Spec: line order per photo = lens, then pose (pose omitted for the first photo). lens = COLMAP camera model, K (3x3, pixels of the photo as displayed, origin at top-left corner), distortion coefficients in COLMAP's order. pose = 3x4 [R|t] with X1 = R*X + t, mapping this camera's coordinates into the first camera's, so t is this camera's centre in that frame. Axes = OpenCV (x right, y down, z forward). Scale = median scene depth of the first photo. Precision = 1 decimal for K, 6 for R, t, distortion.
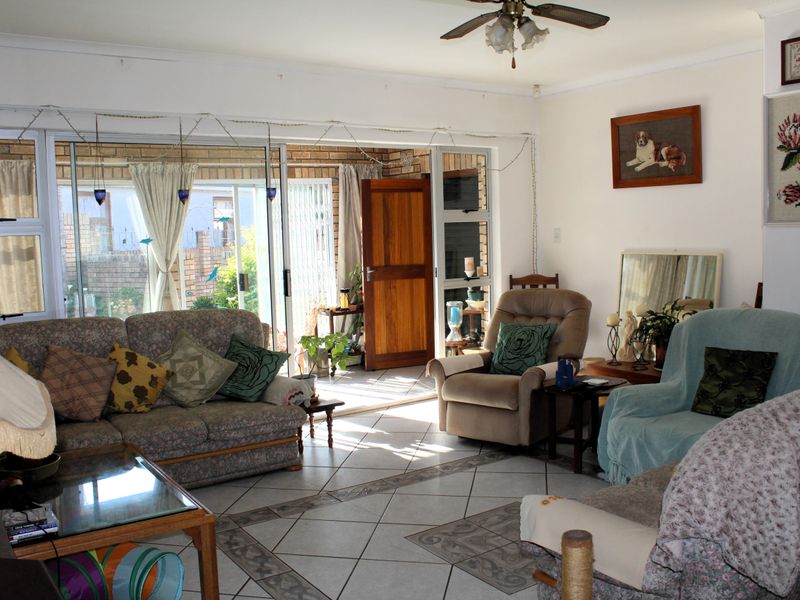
lens RADIAL K [[736.8, 0, 400.0], [0, 736.8, 300.0], [0, 0, 1]] dist [-0.181617, 0.150565]
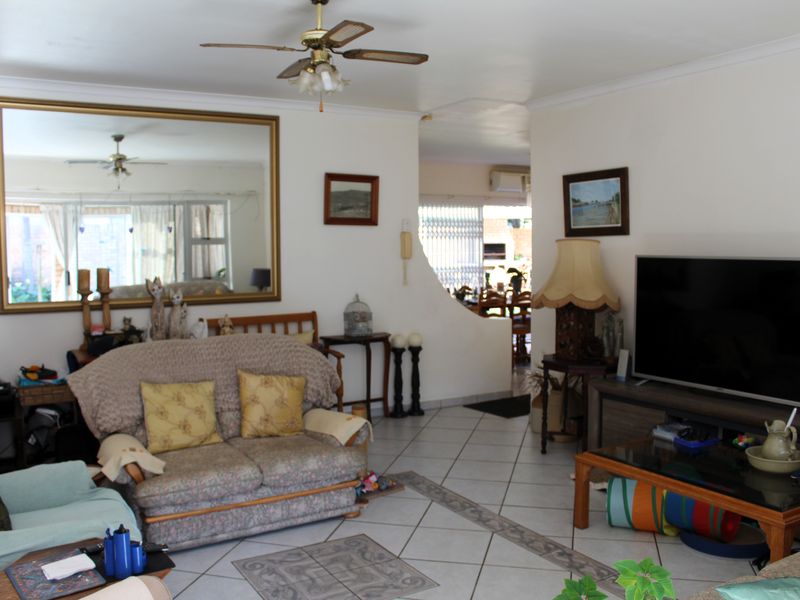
lens RADIAL K [[736.8, 0, 400.0], [0, 736.8, 300.0], [0, 0, 1]] dist [-0.181617, 0.150565]
pose [[-0.997402, 0.028461, 0.066178, -0.013209], [0.038764, 0.986350, 0.160035, -0.175153], [-0.060720, 0.162185, -0.984890, 1.716791]]
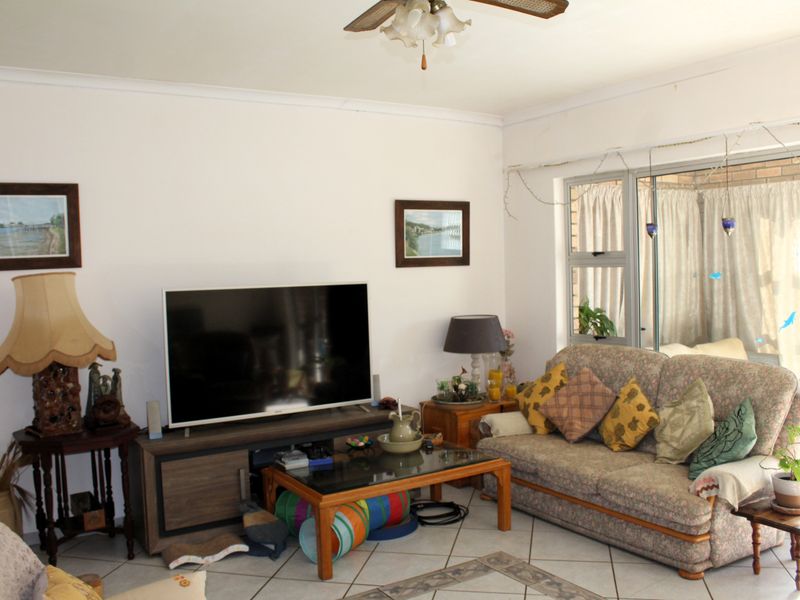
lens RADIAL K [[736.8, 0, 400.0], [0, 736.8, 300.0], [0, 0, 1]] dist [-0.181617, 0.150565]
pose [[-0.029184, 0.071214, -0.997034, 0.729014], [-0.062373, 0.995385, 0.072922, -0.121199], [0.997626, 0.064316, -0.024608, 0.833567]]
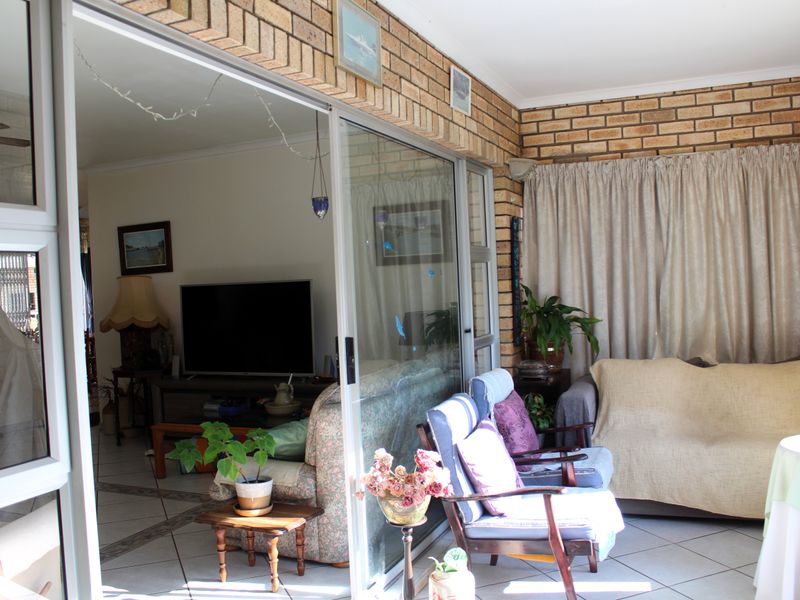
lens RADIAL K [[736.8, 0, 400.0], [0, 736.8, 300.0], [0, 0, 1]] dist [-0.181617, 0.150565]
pose [[-0.840027, 0.074975, -0.537340, 0.148649], [0.015754, 0.993359, 0.113975, -0.188987], [0.542316, 0.087277, -0.835629, 2.170090]]
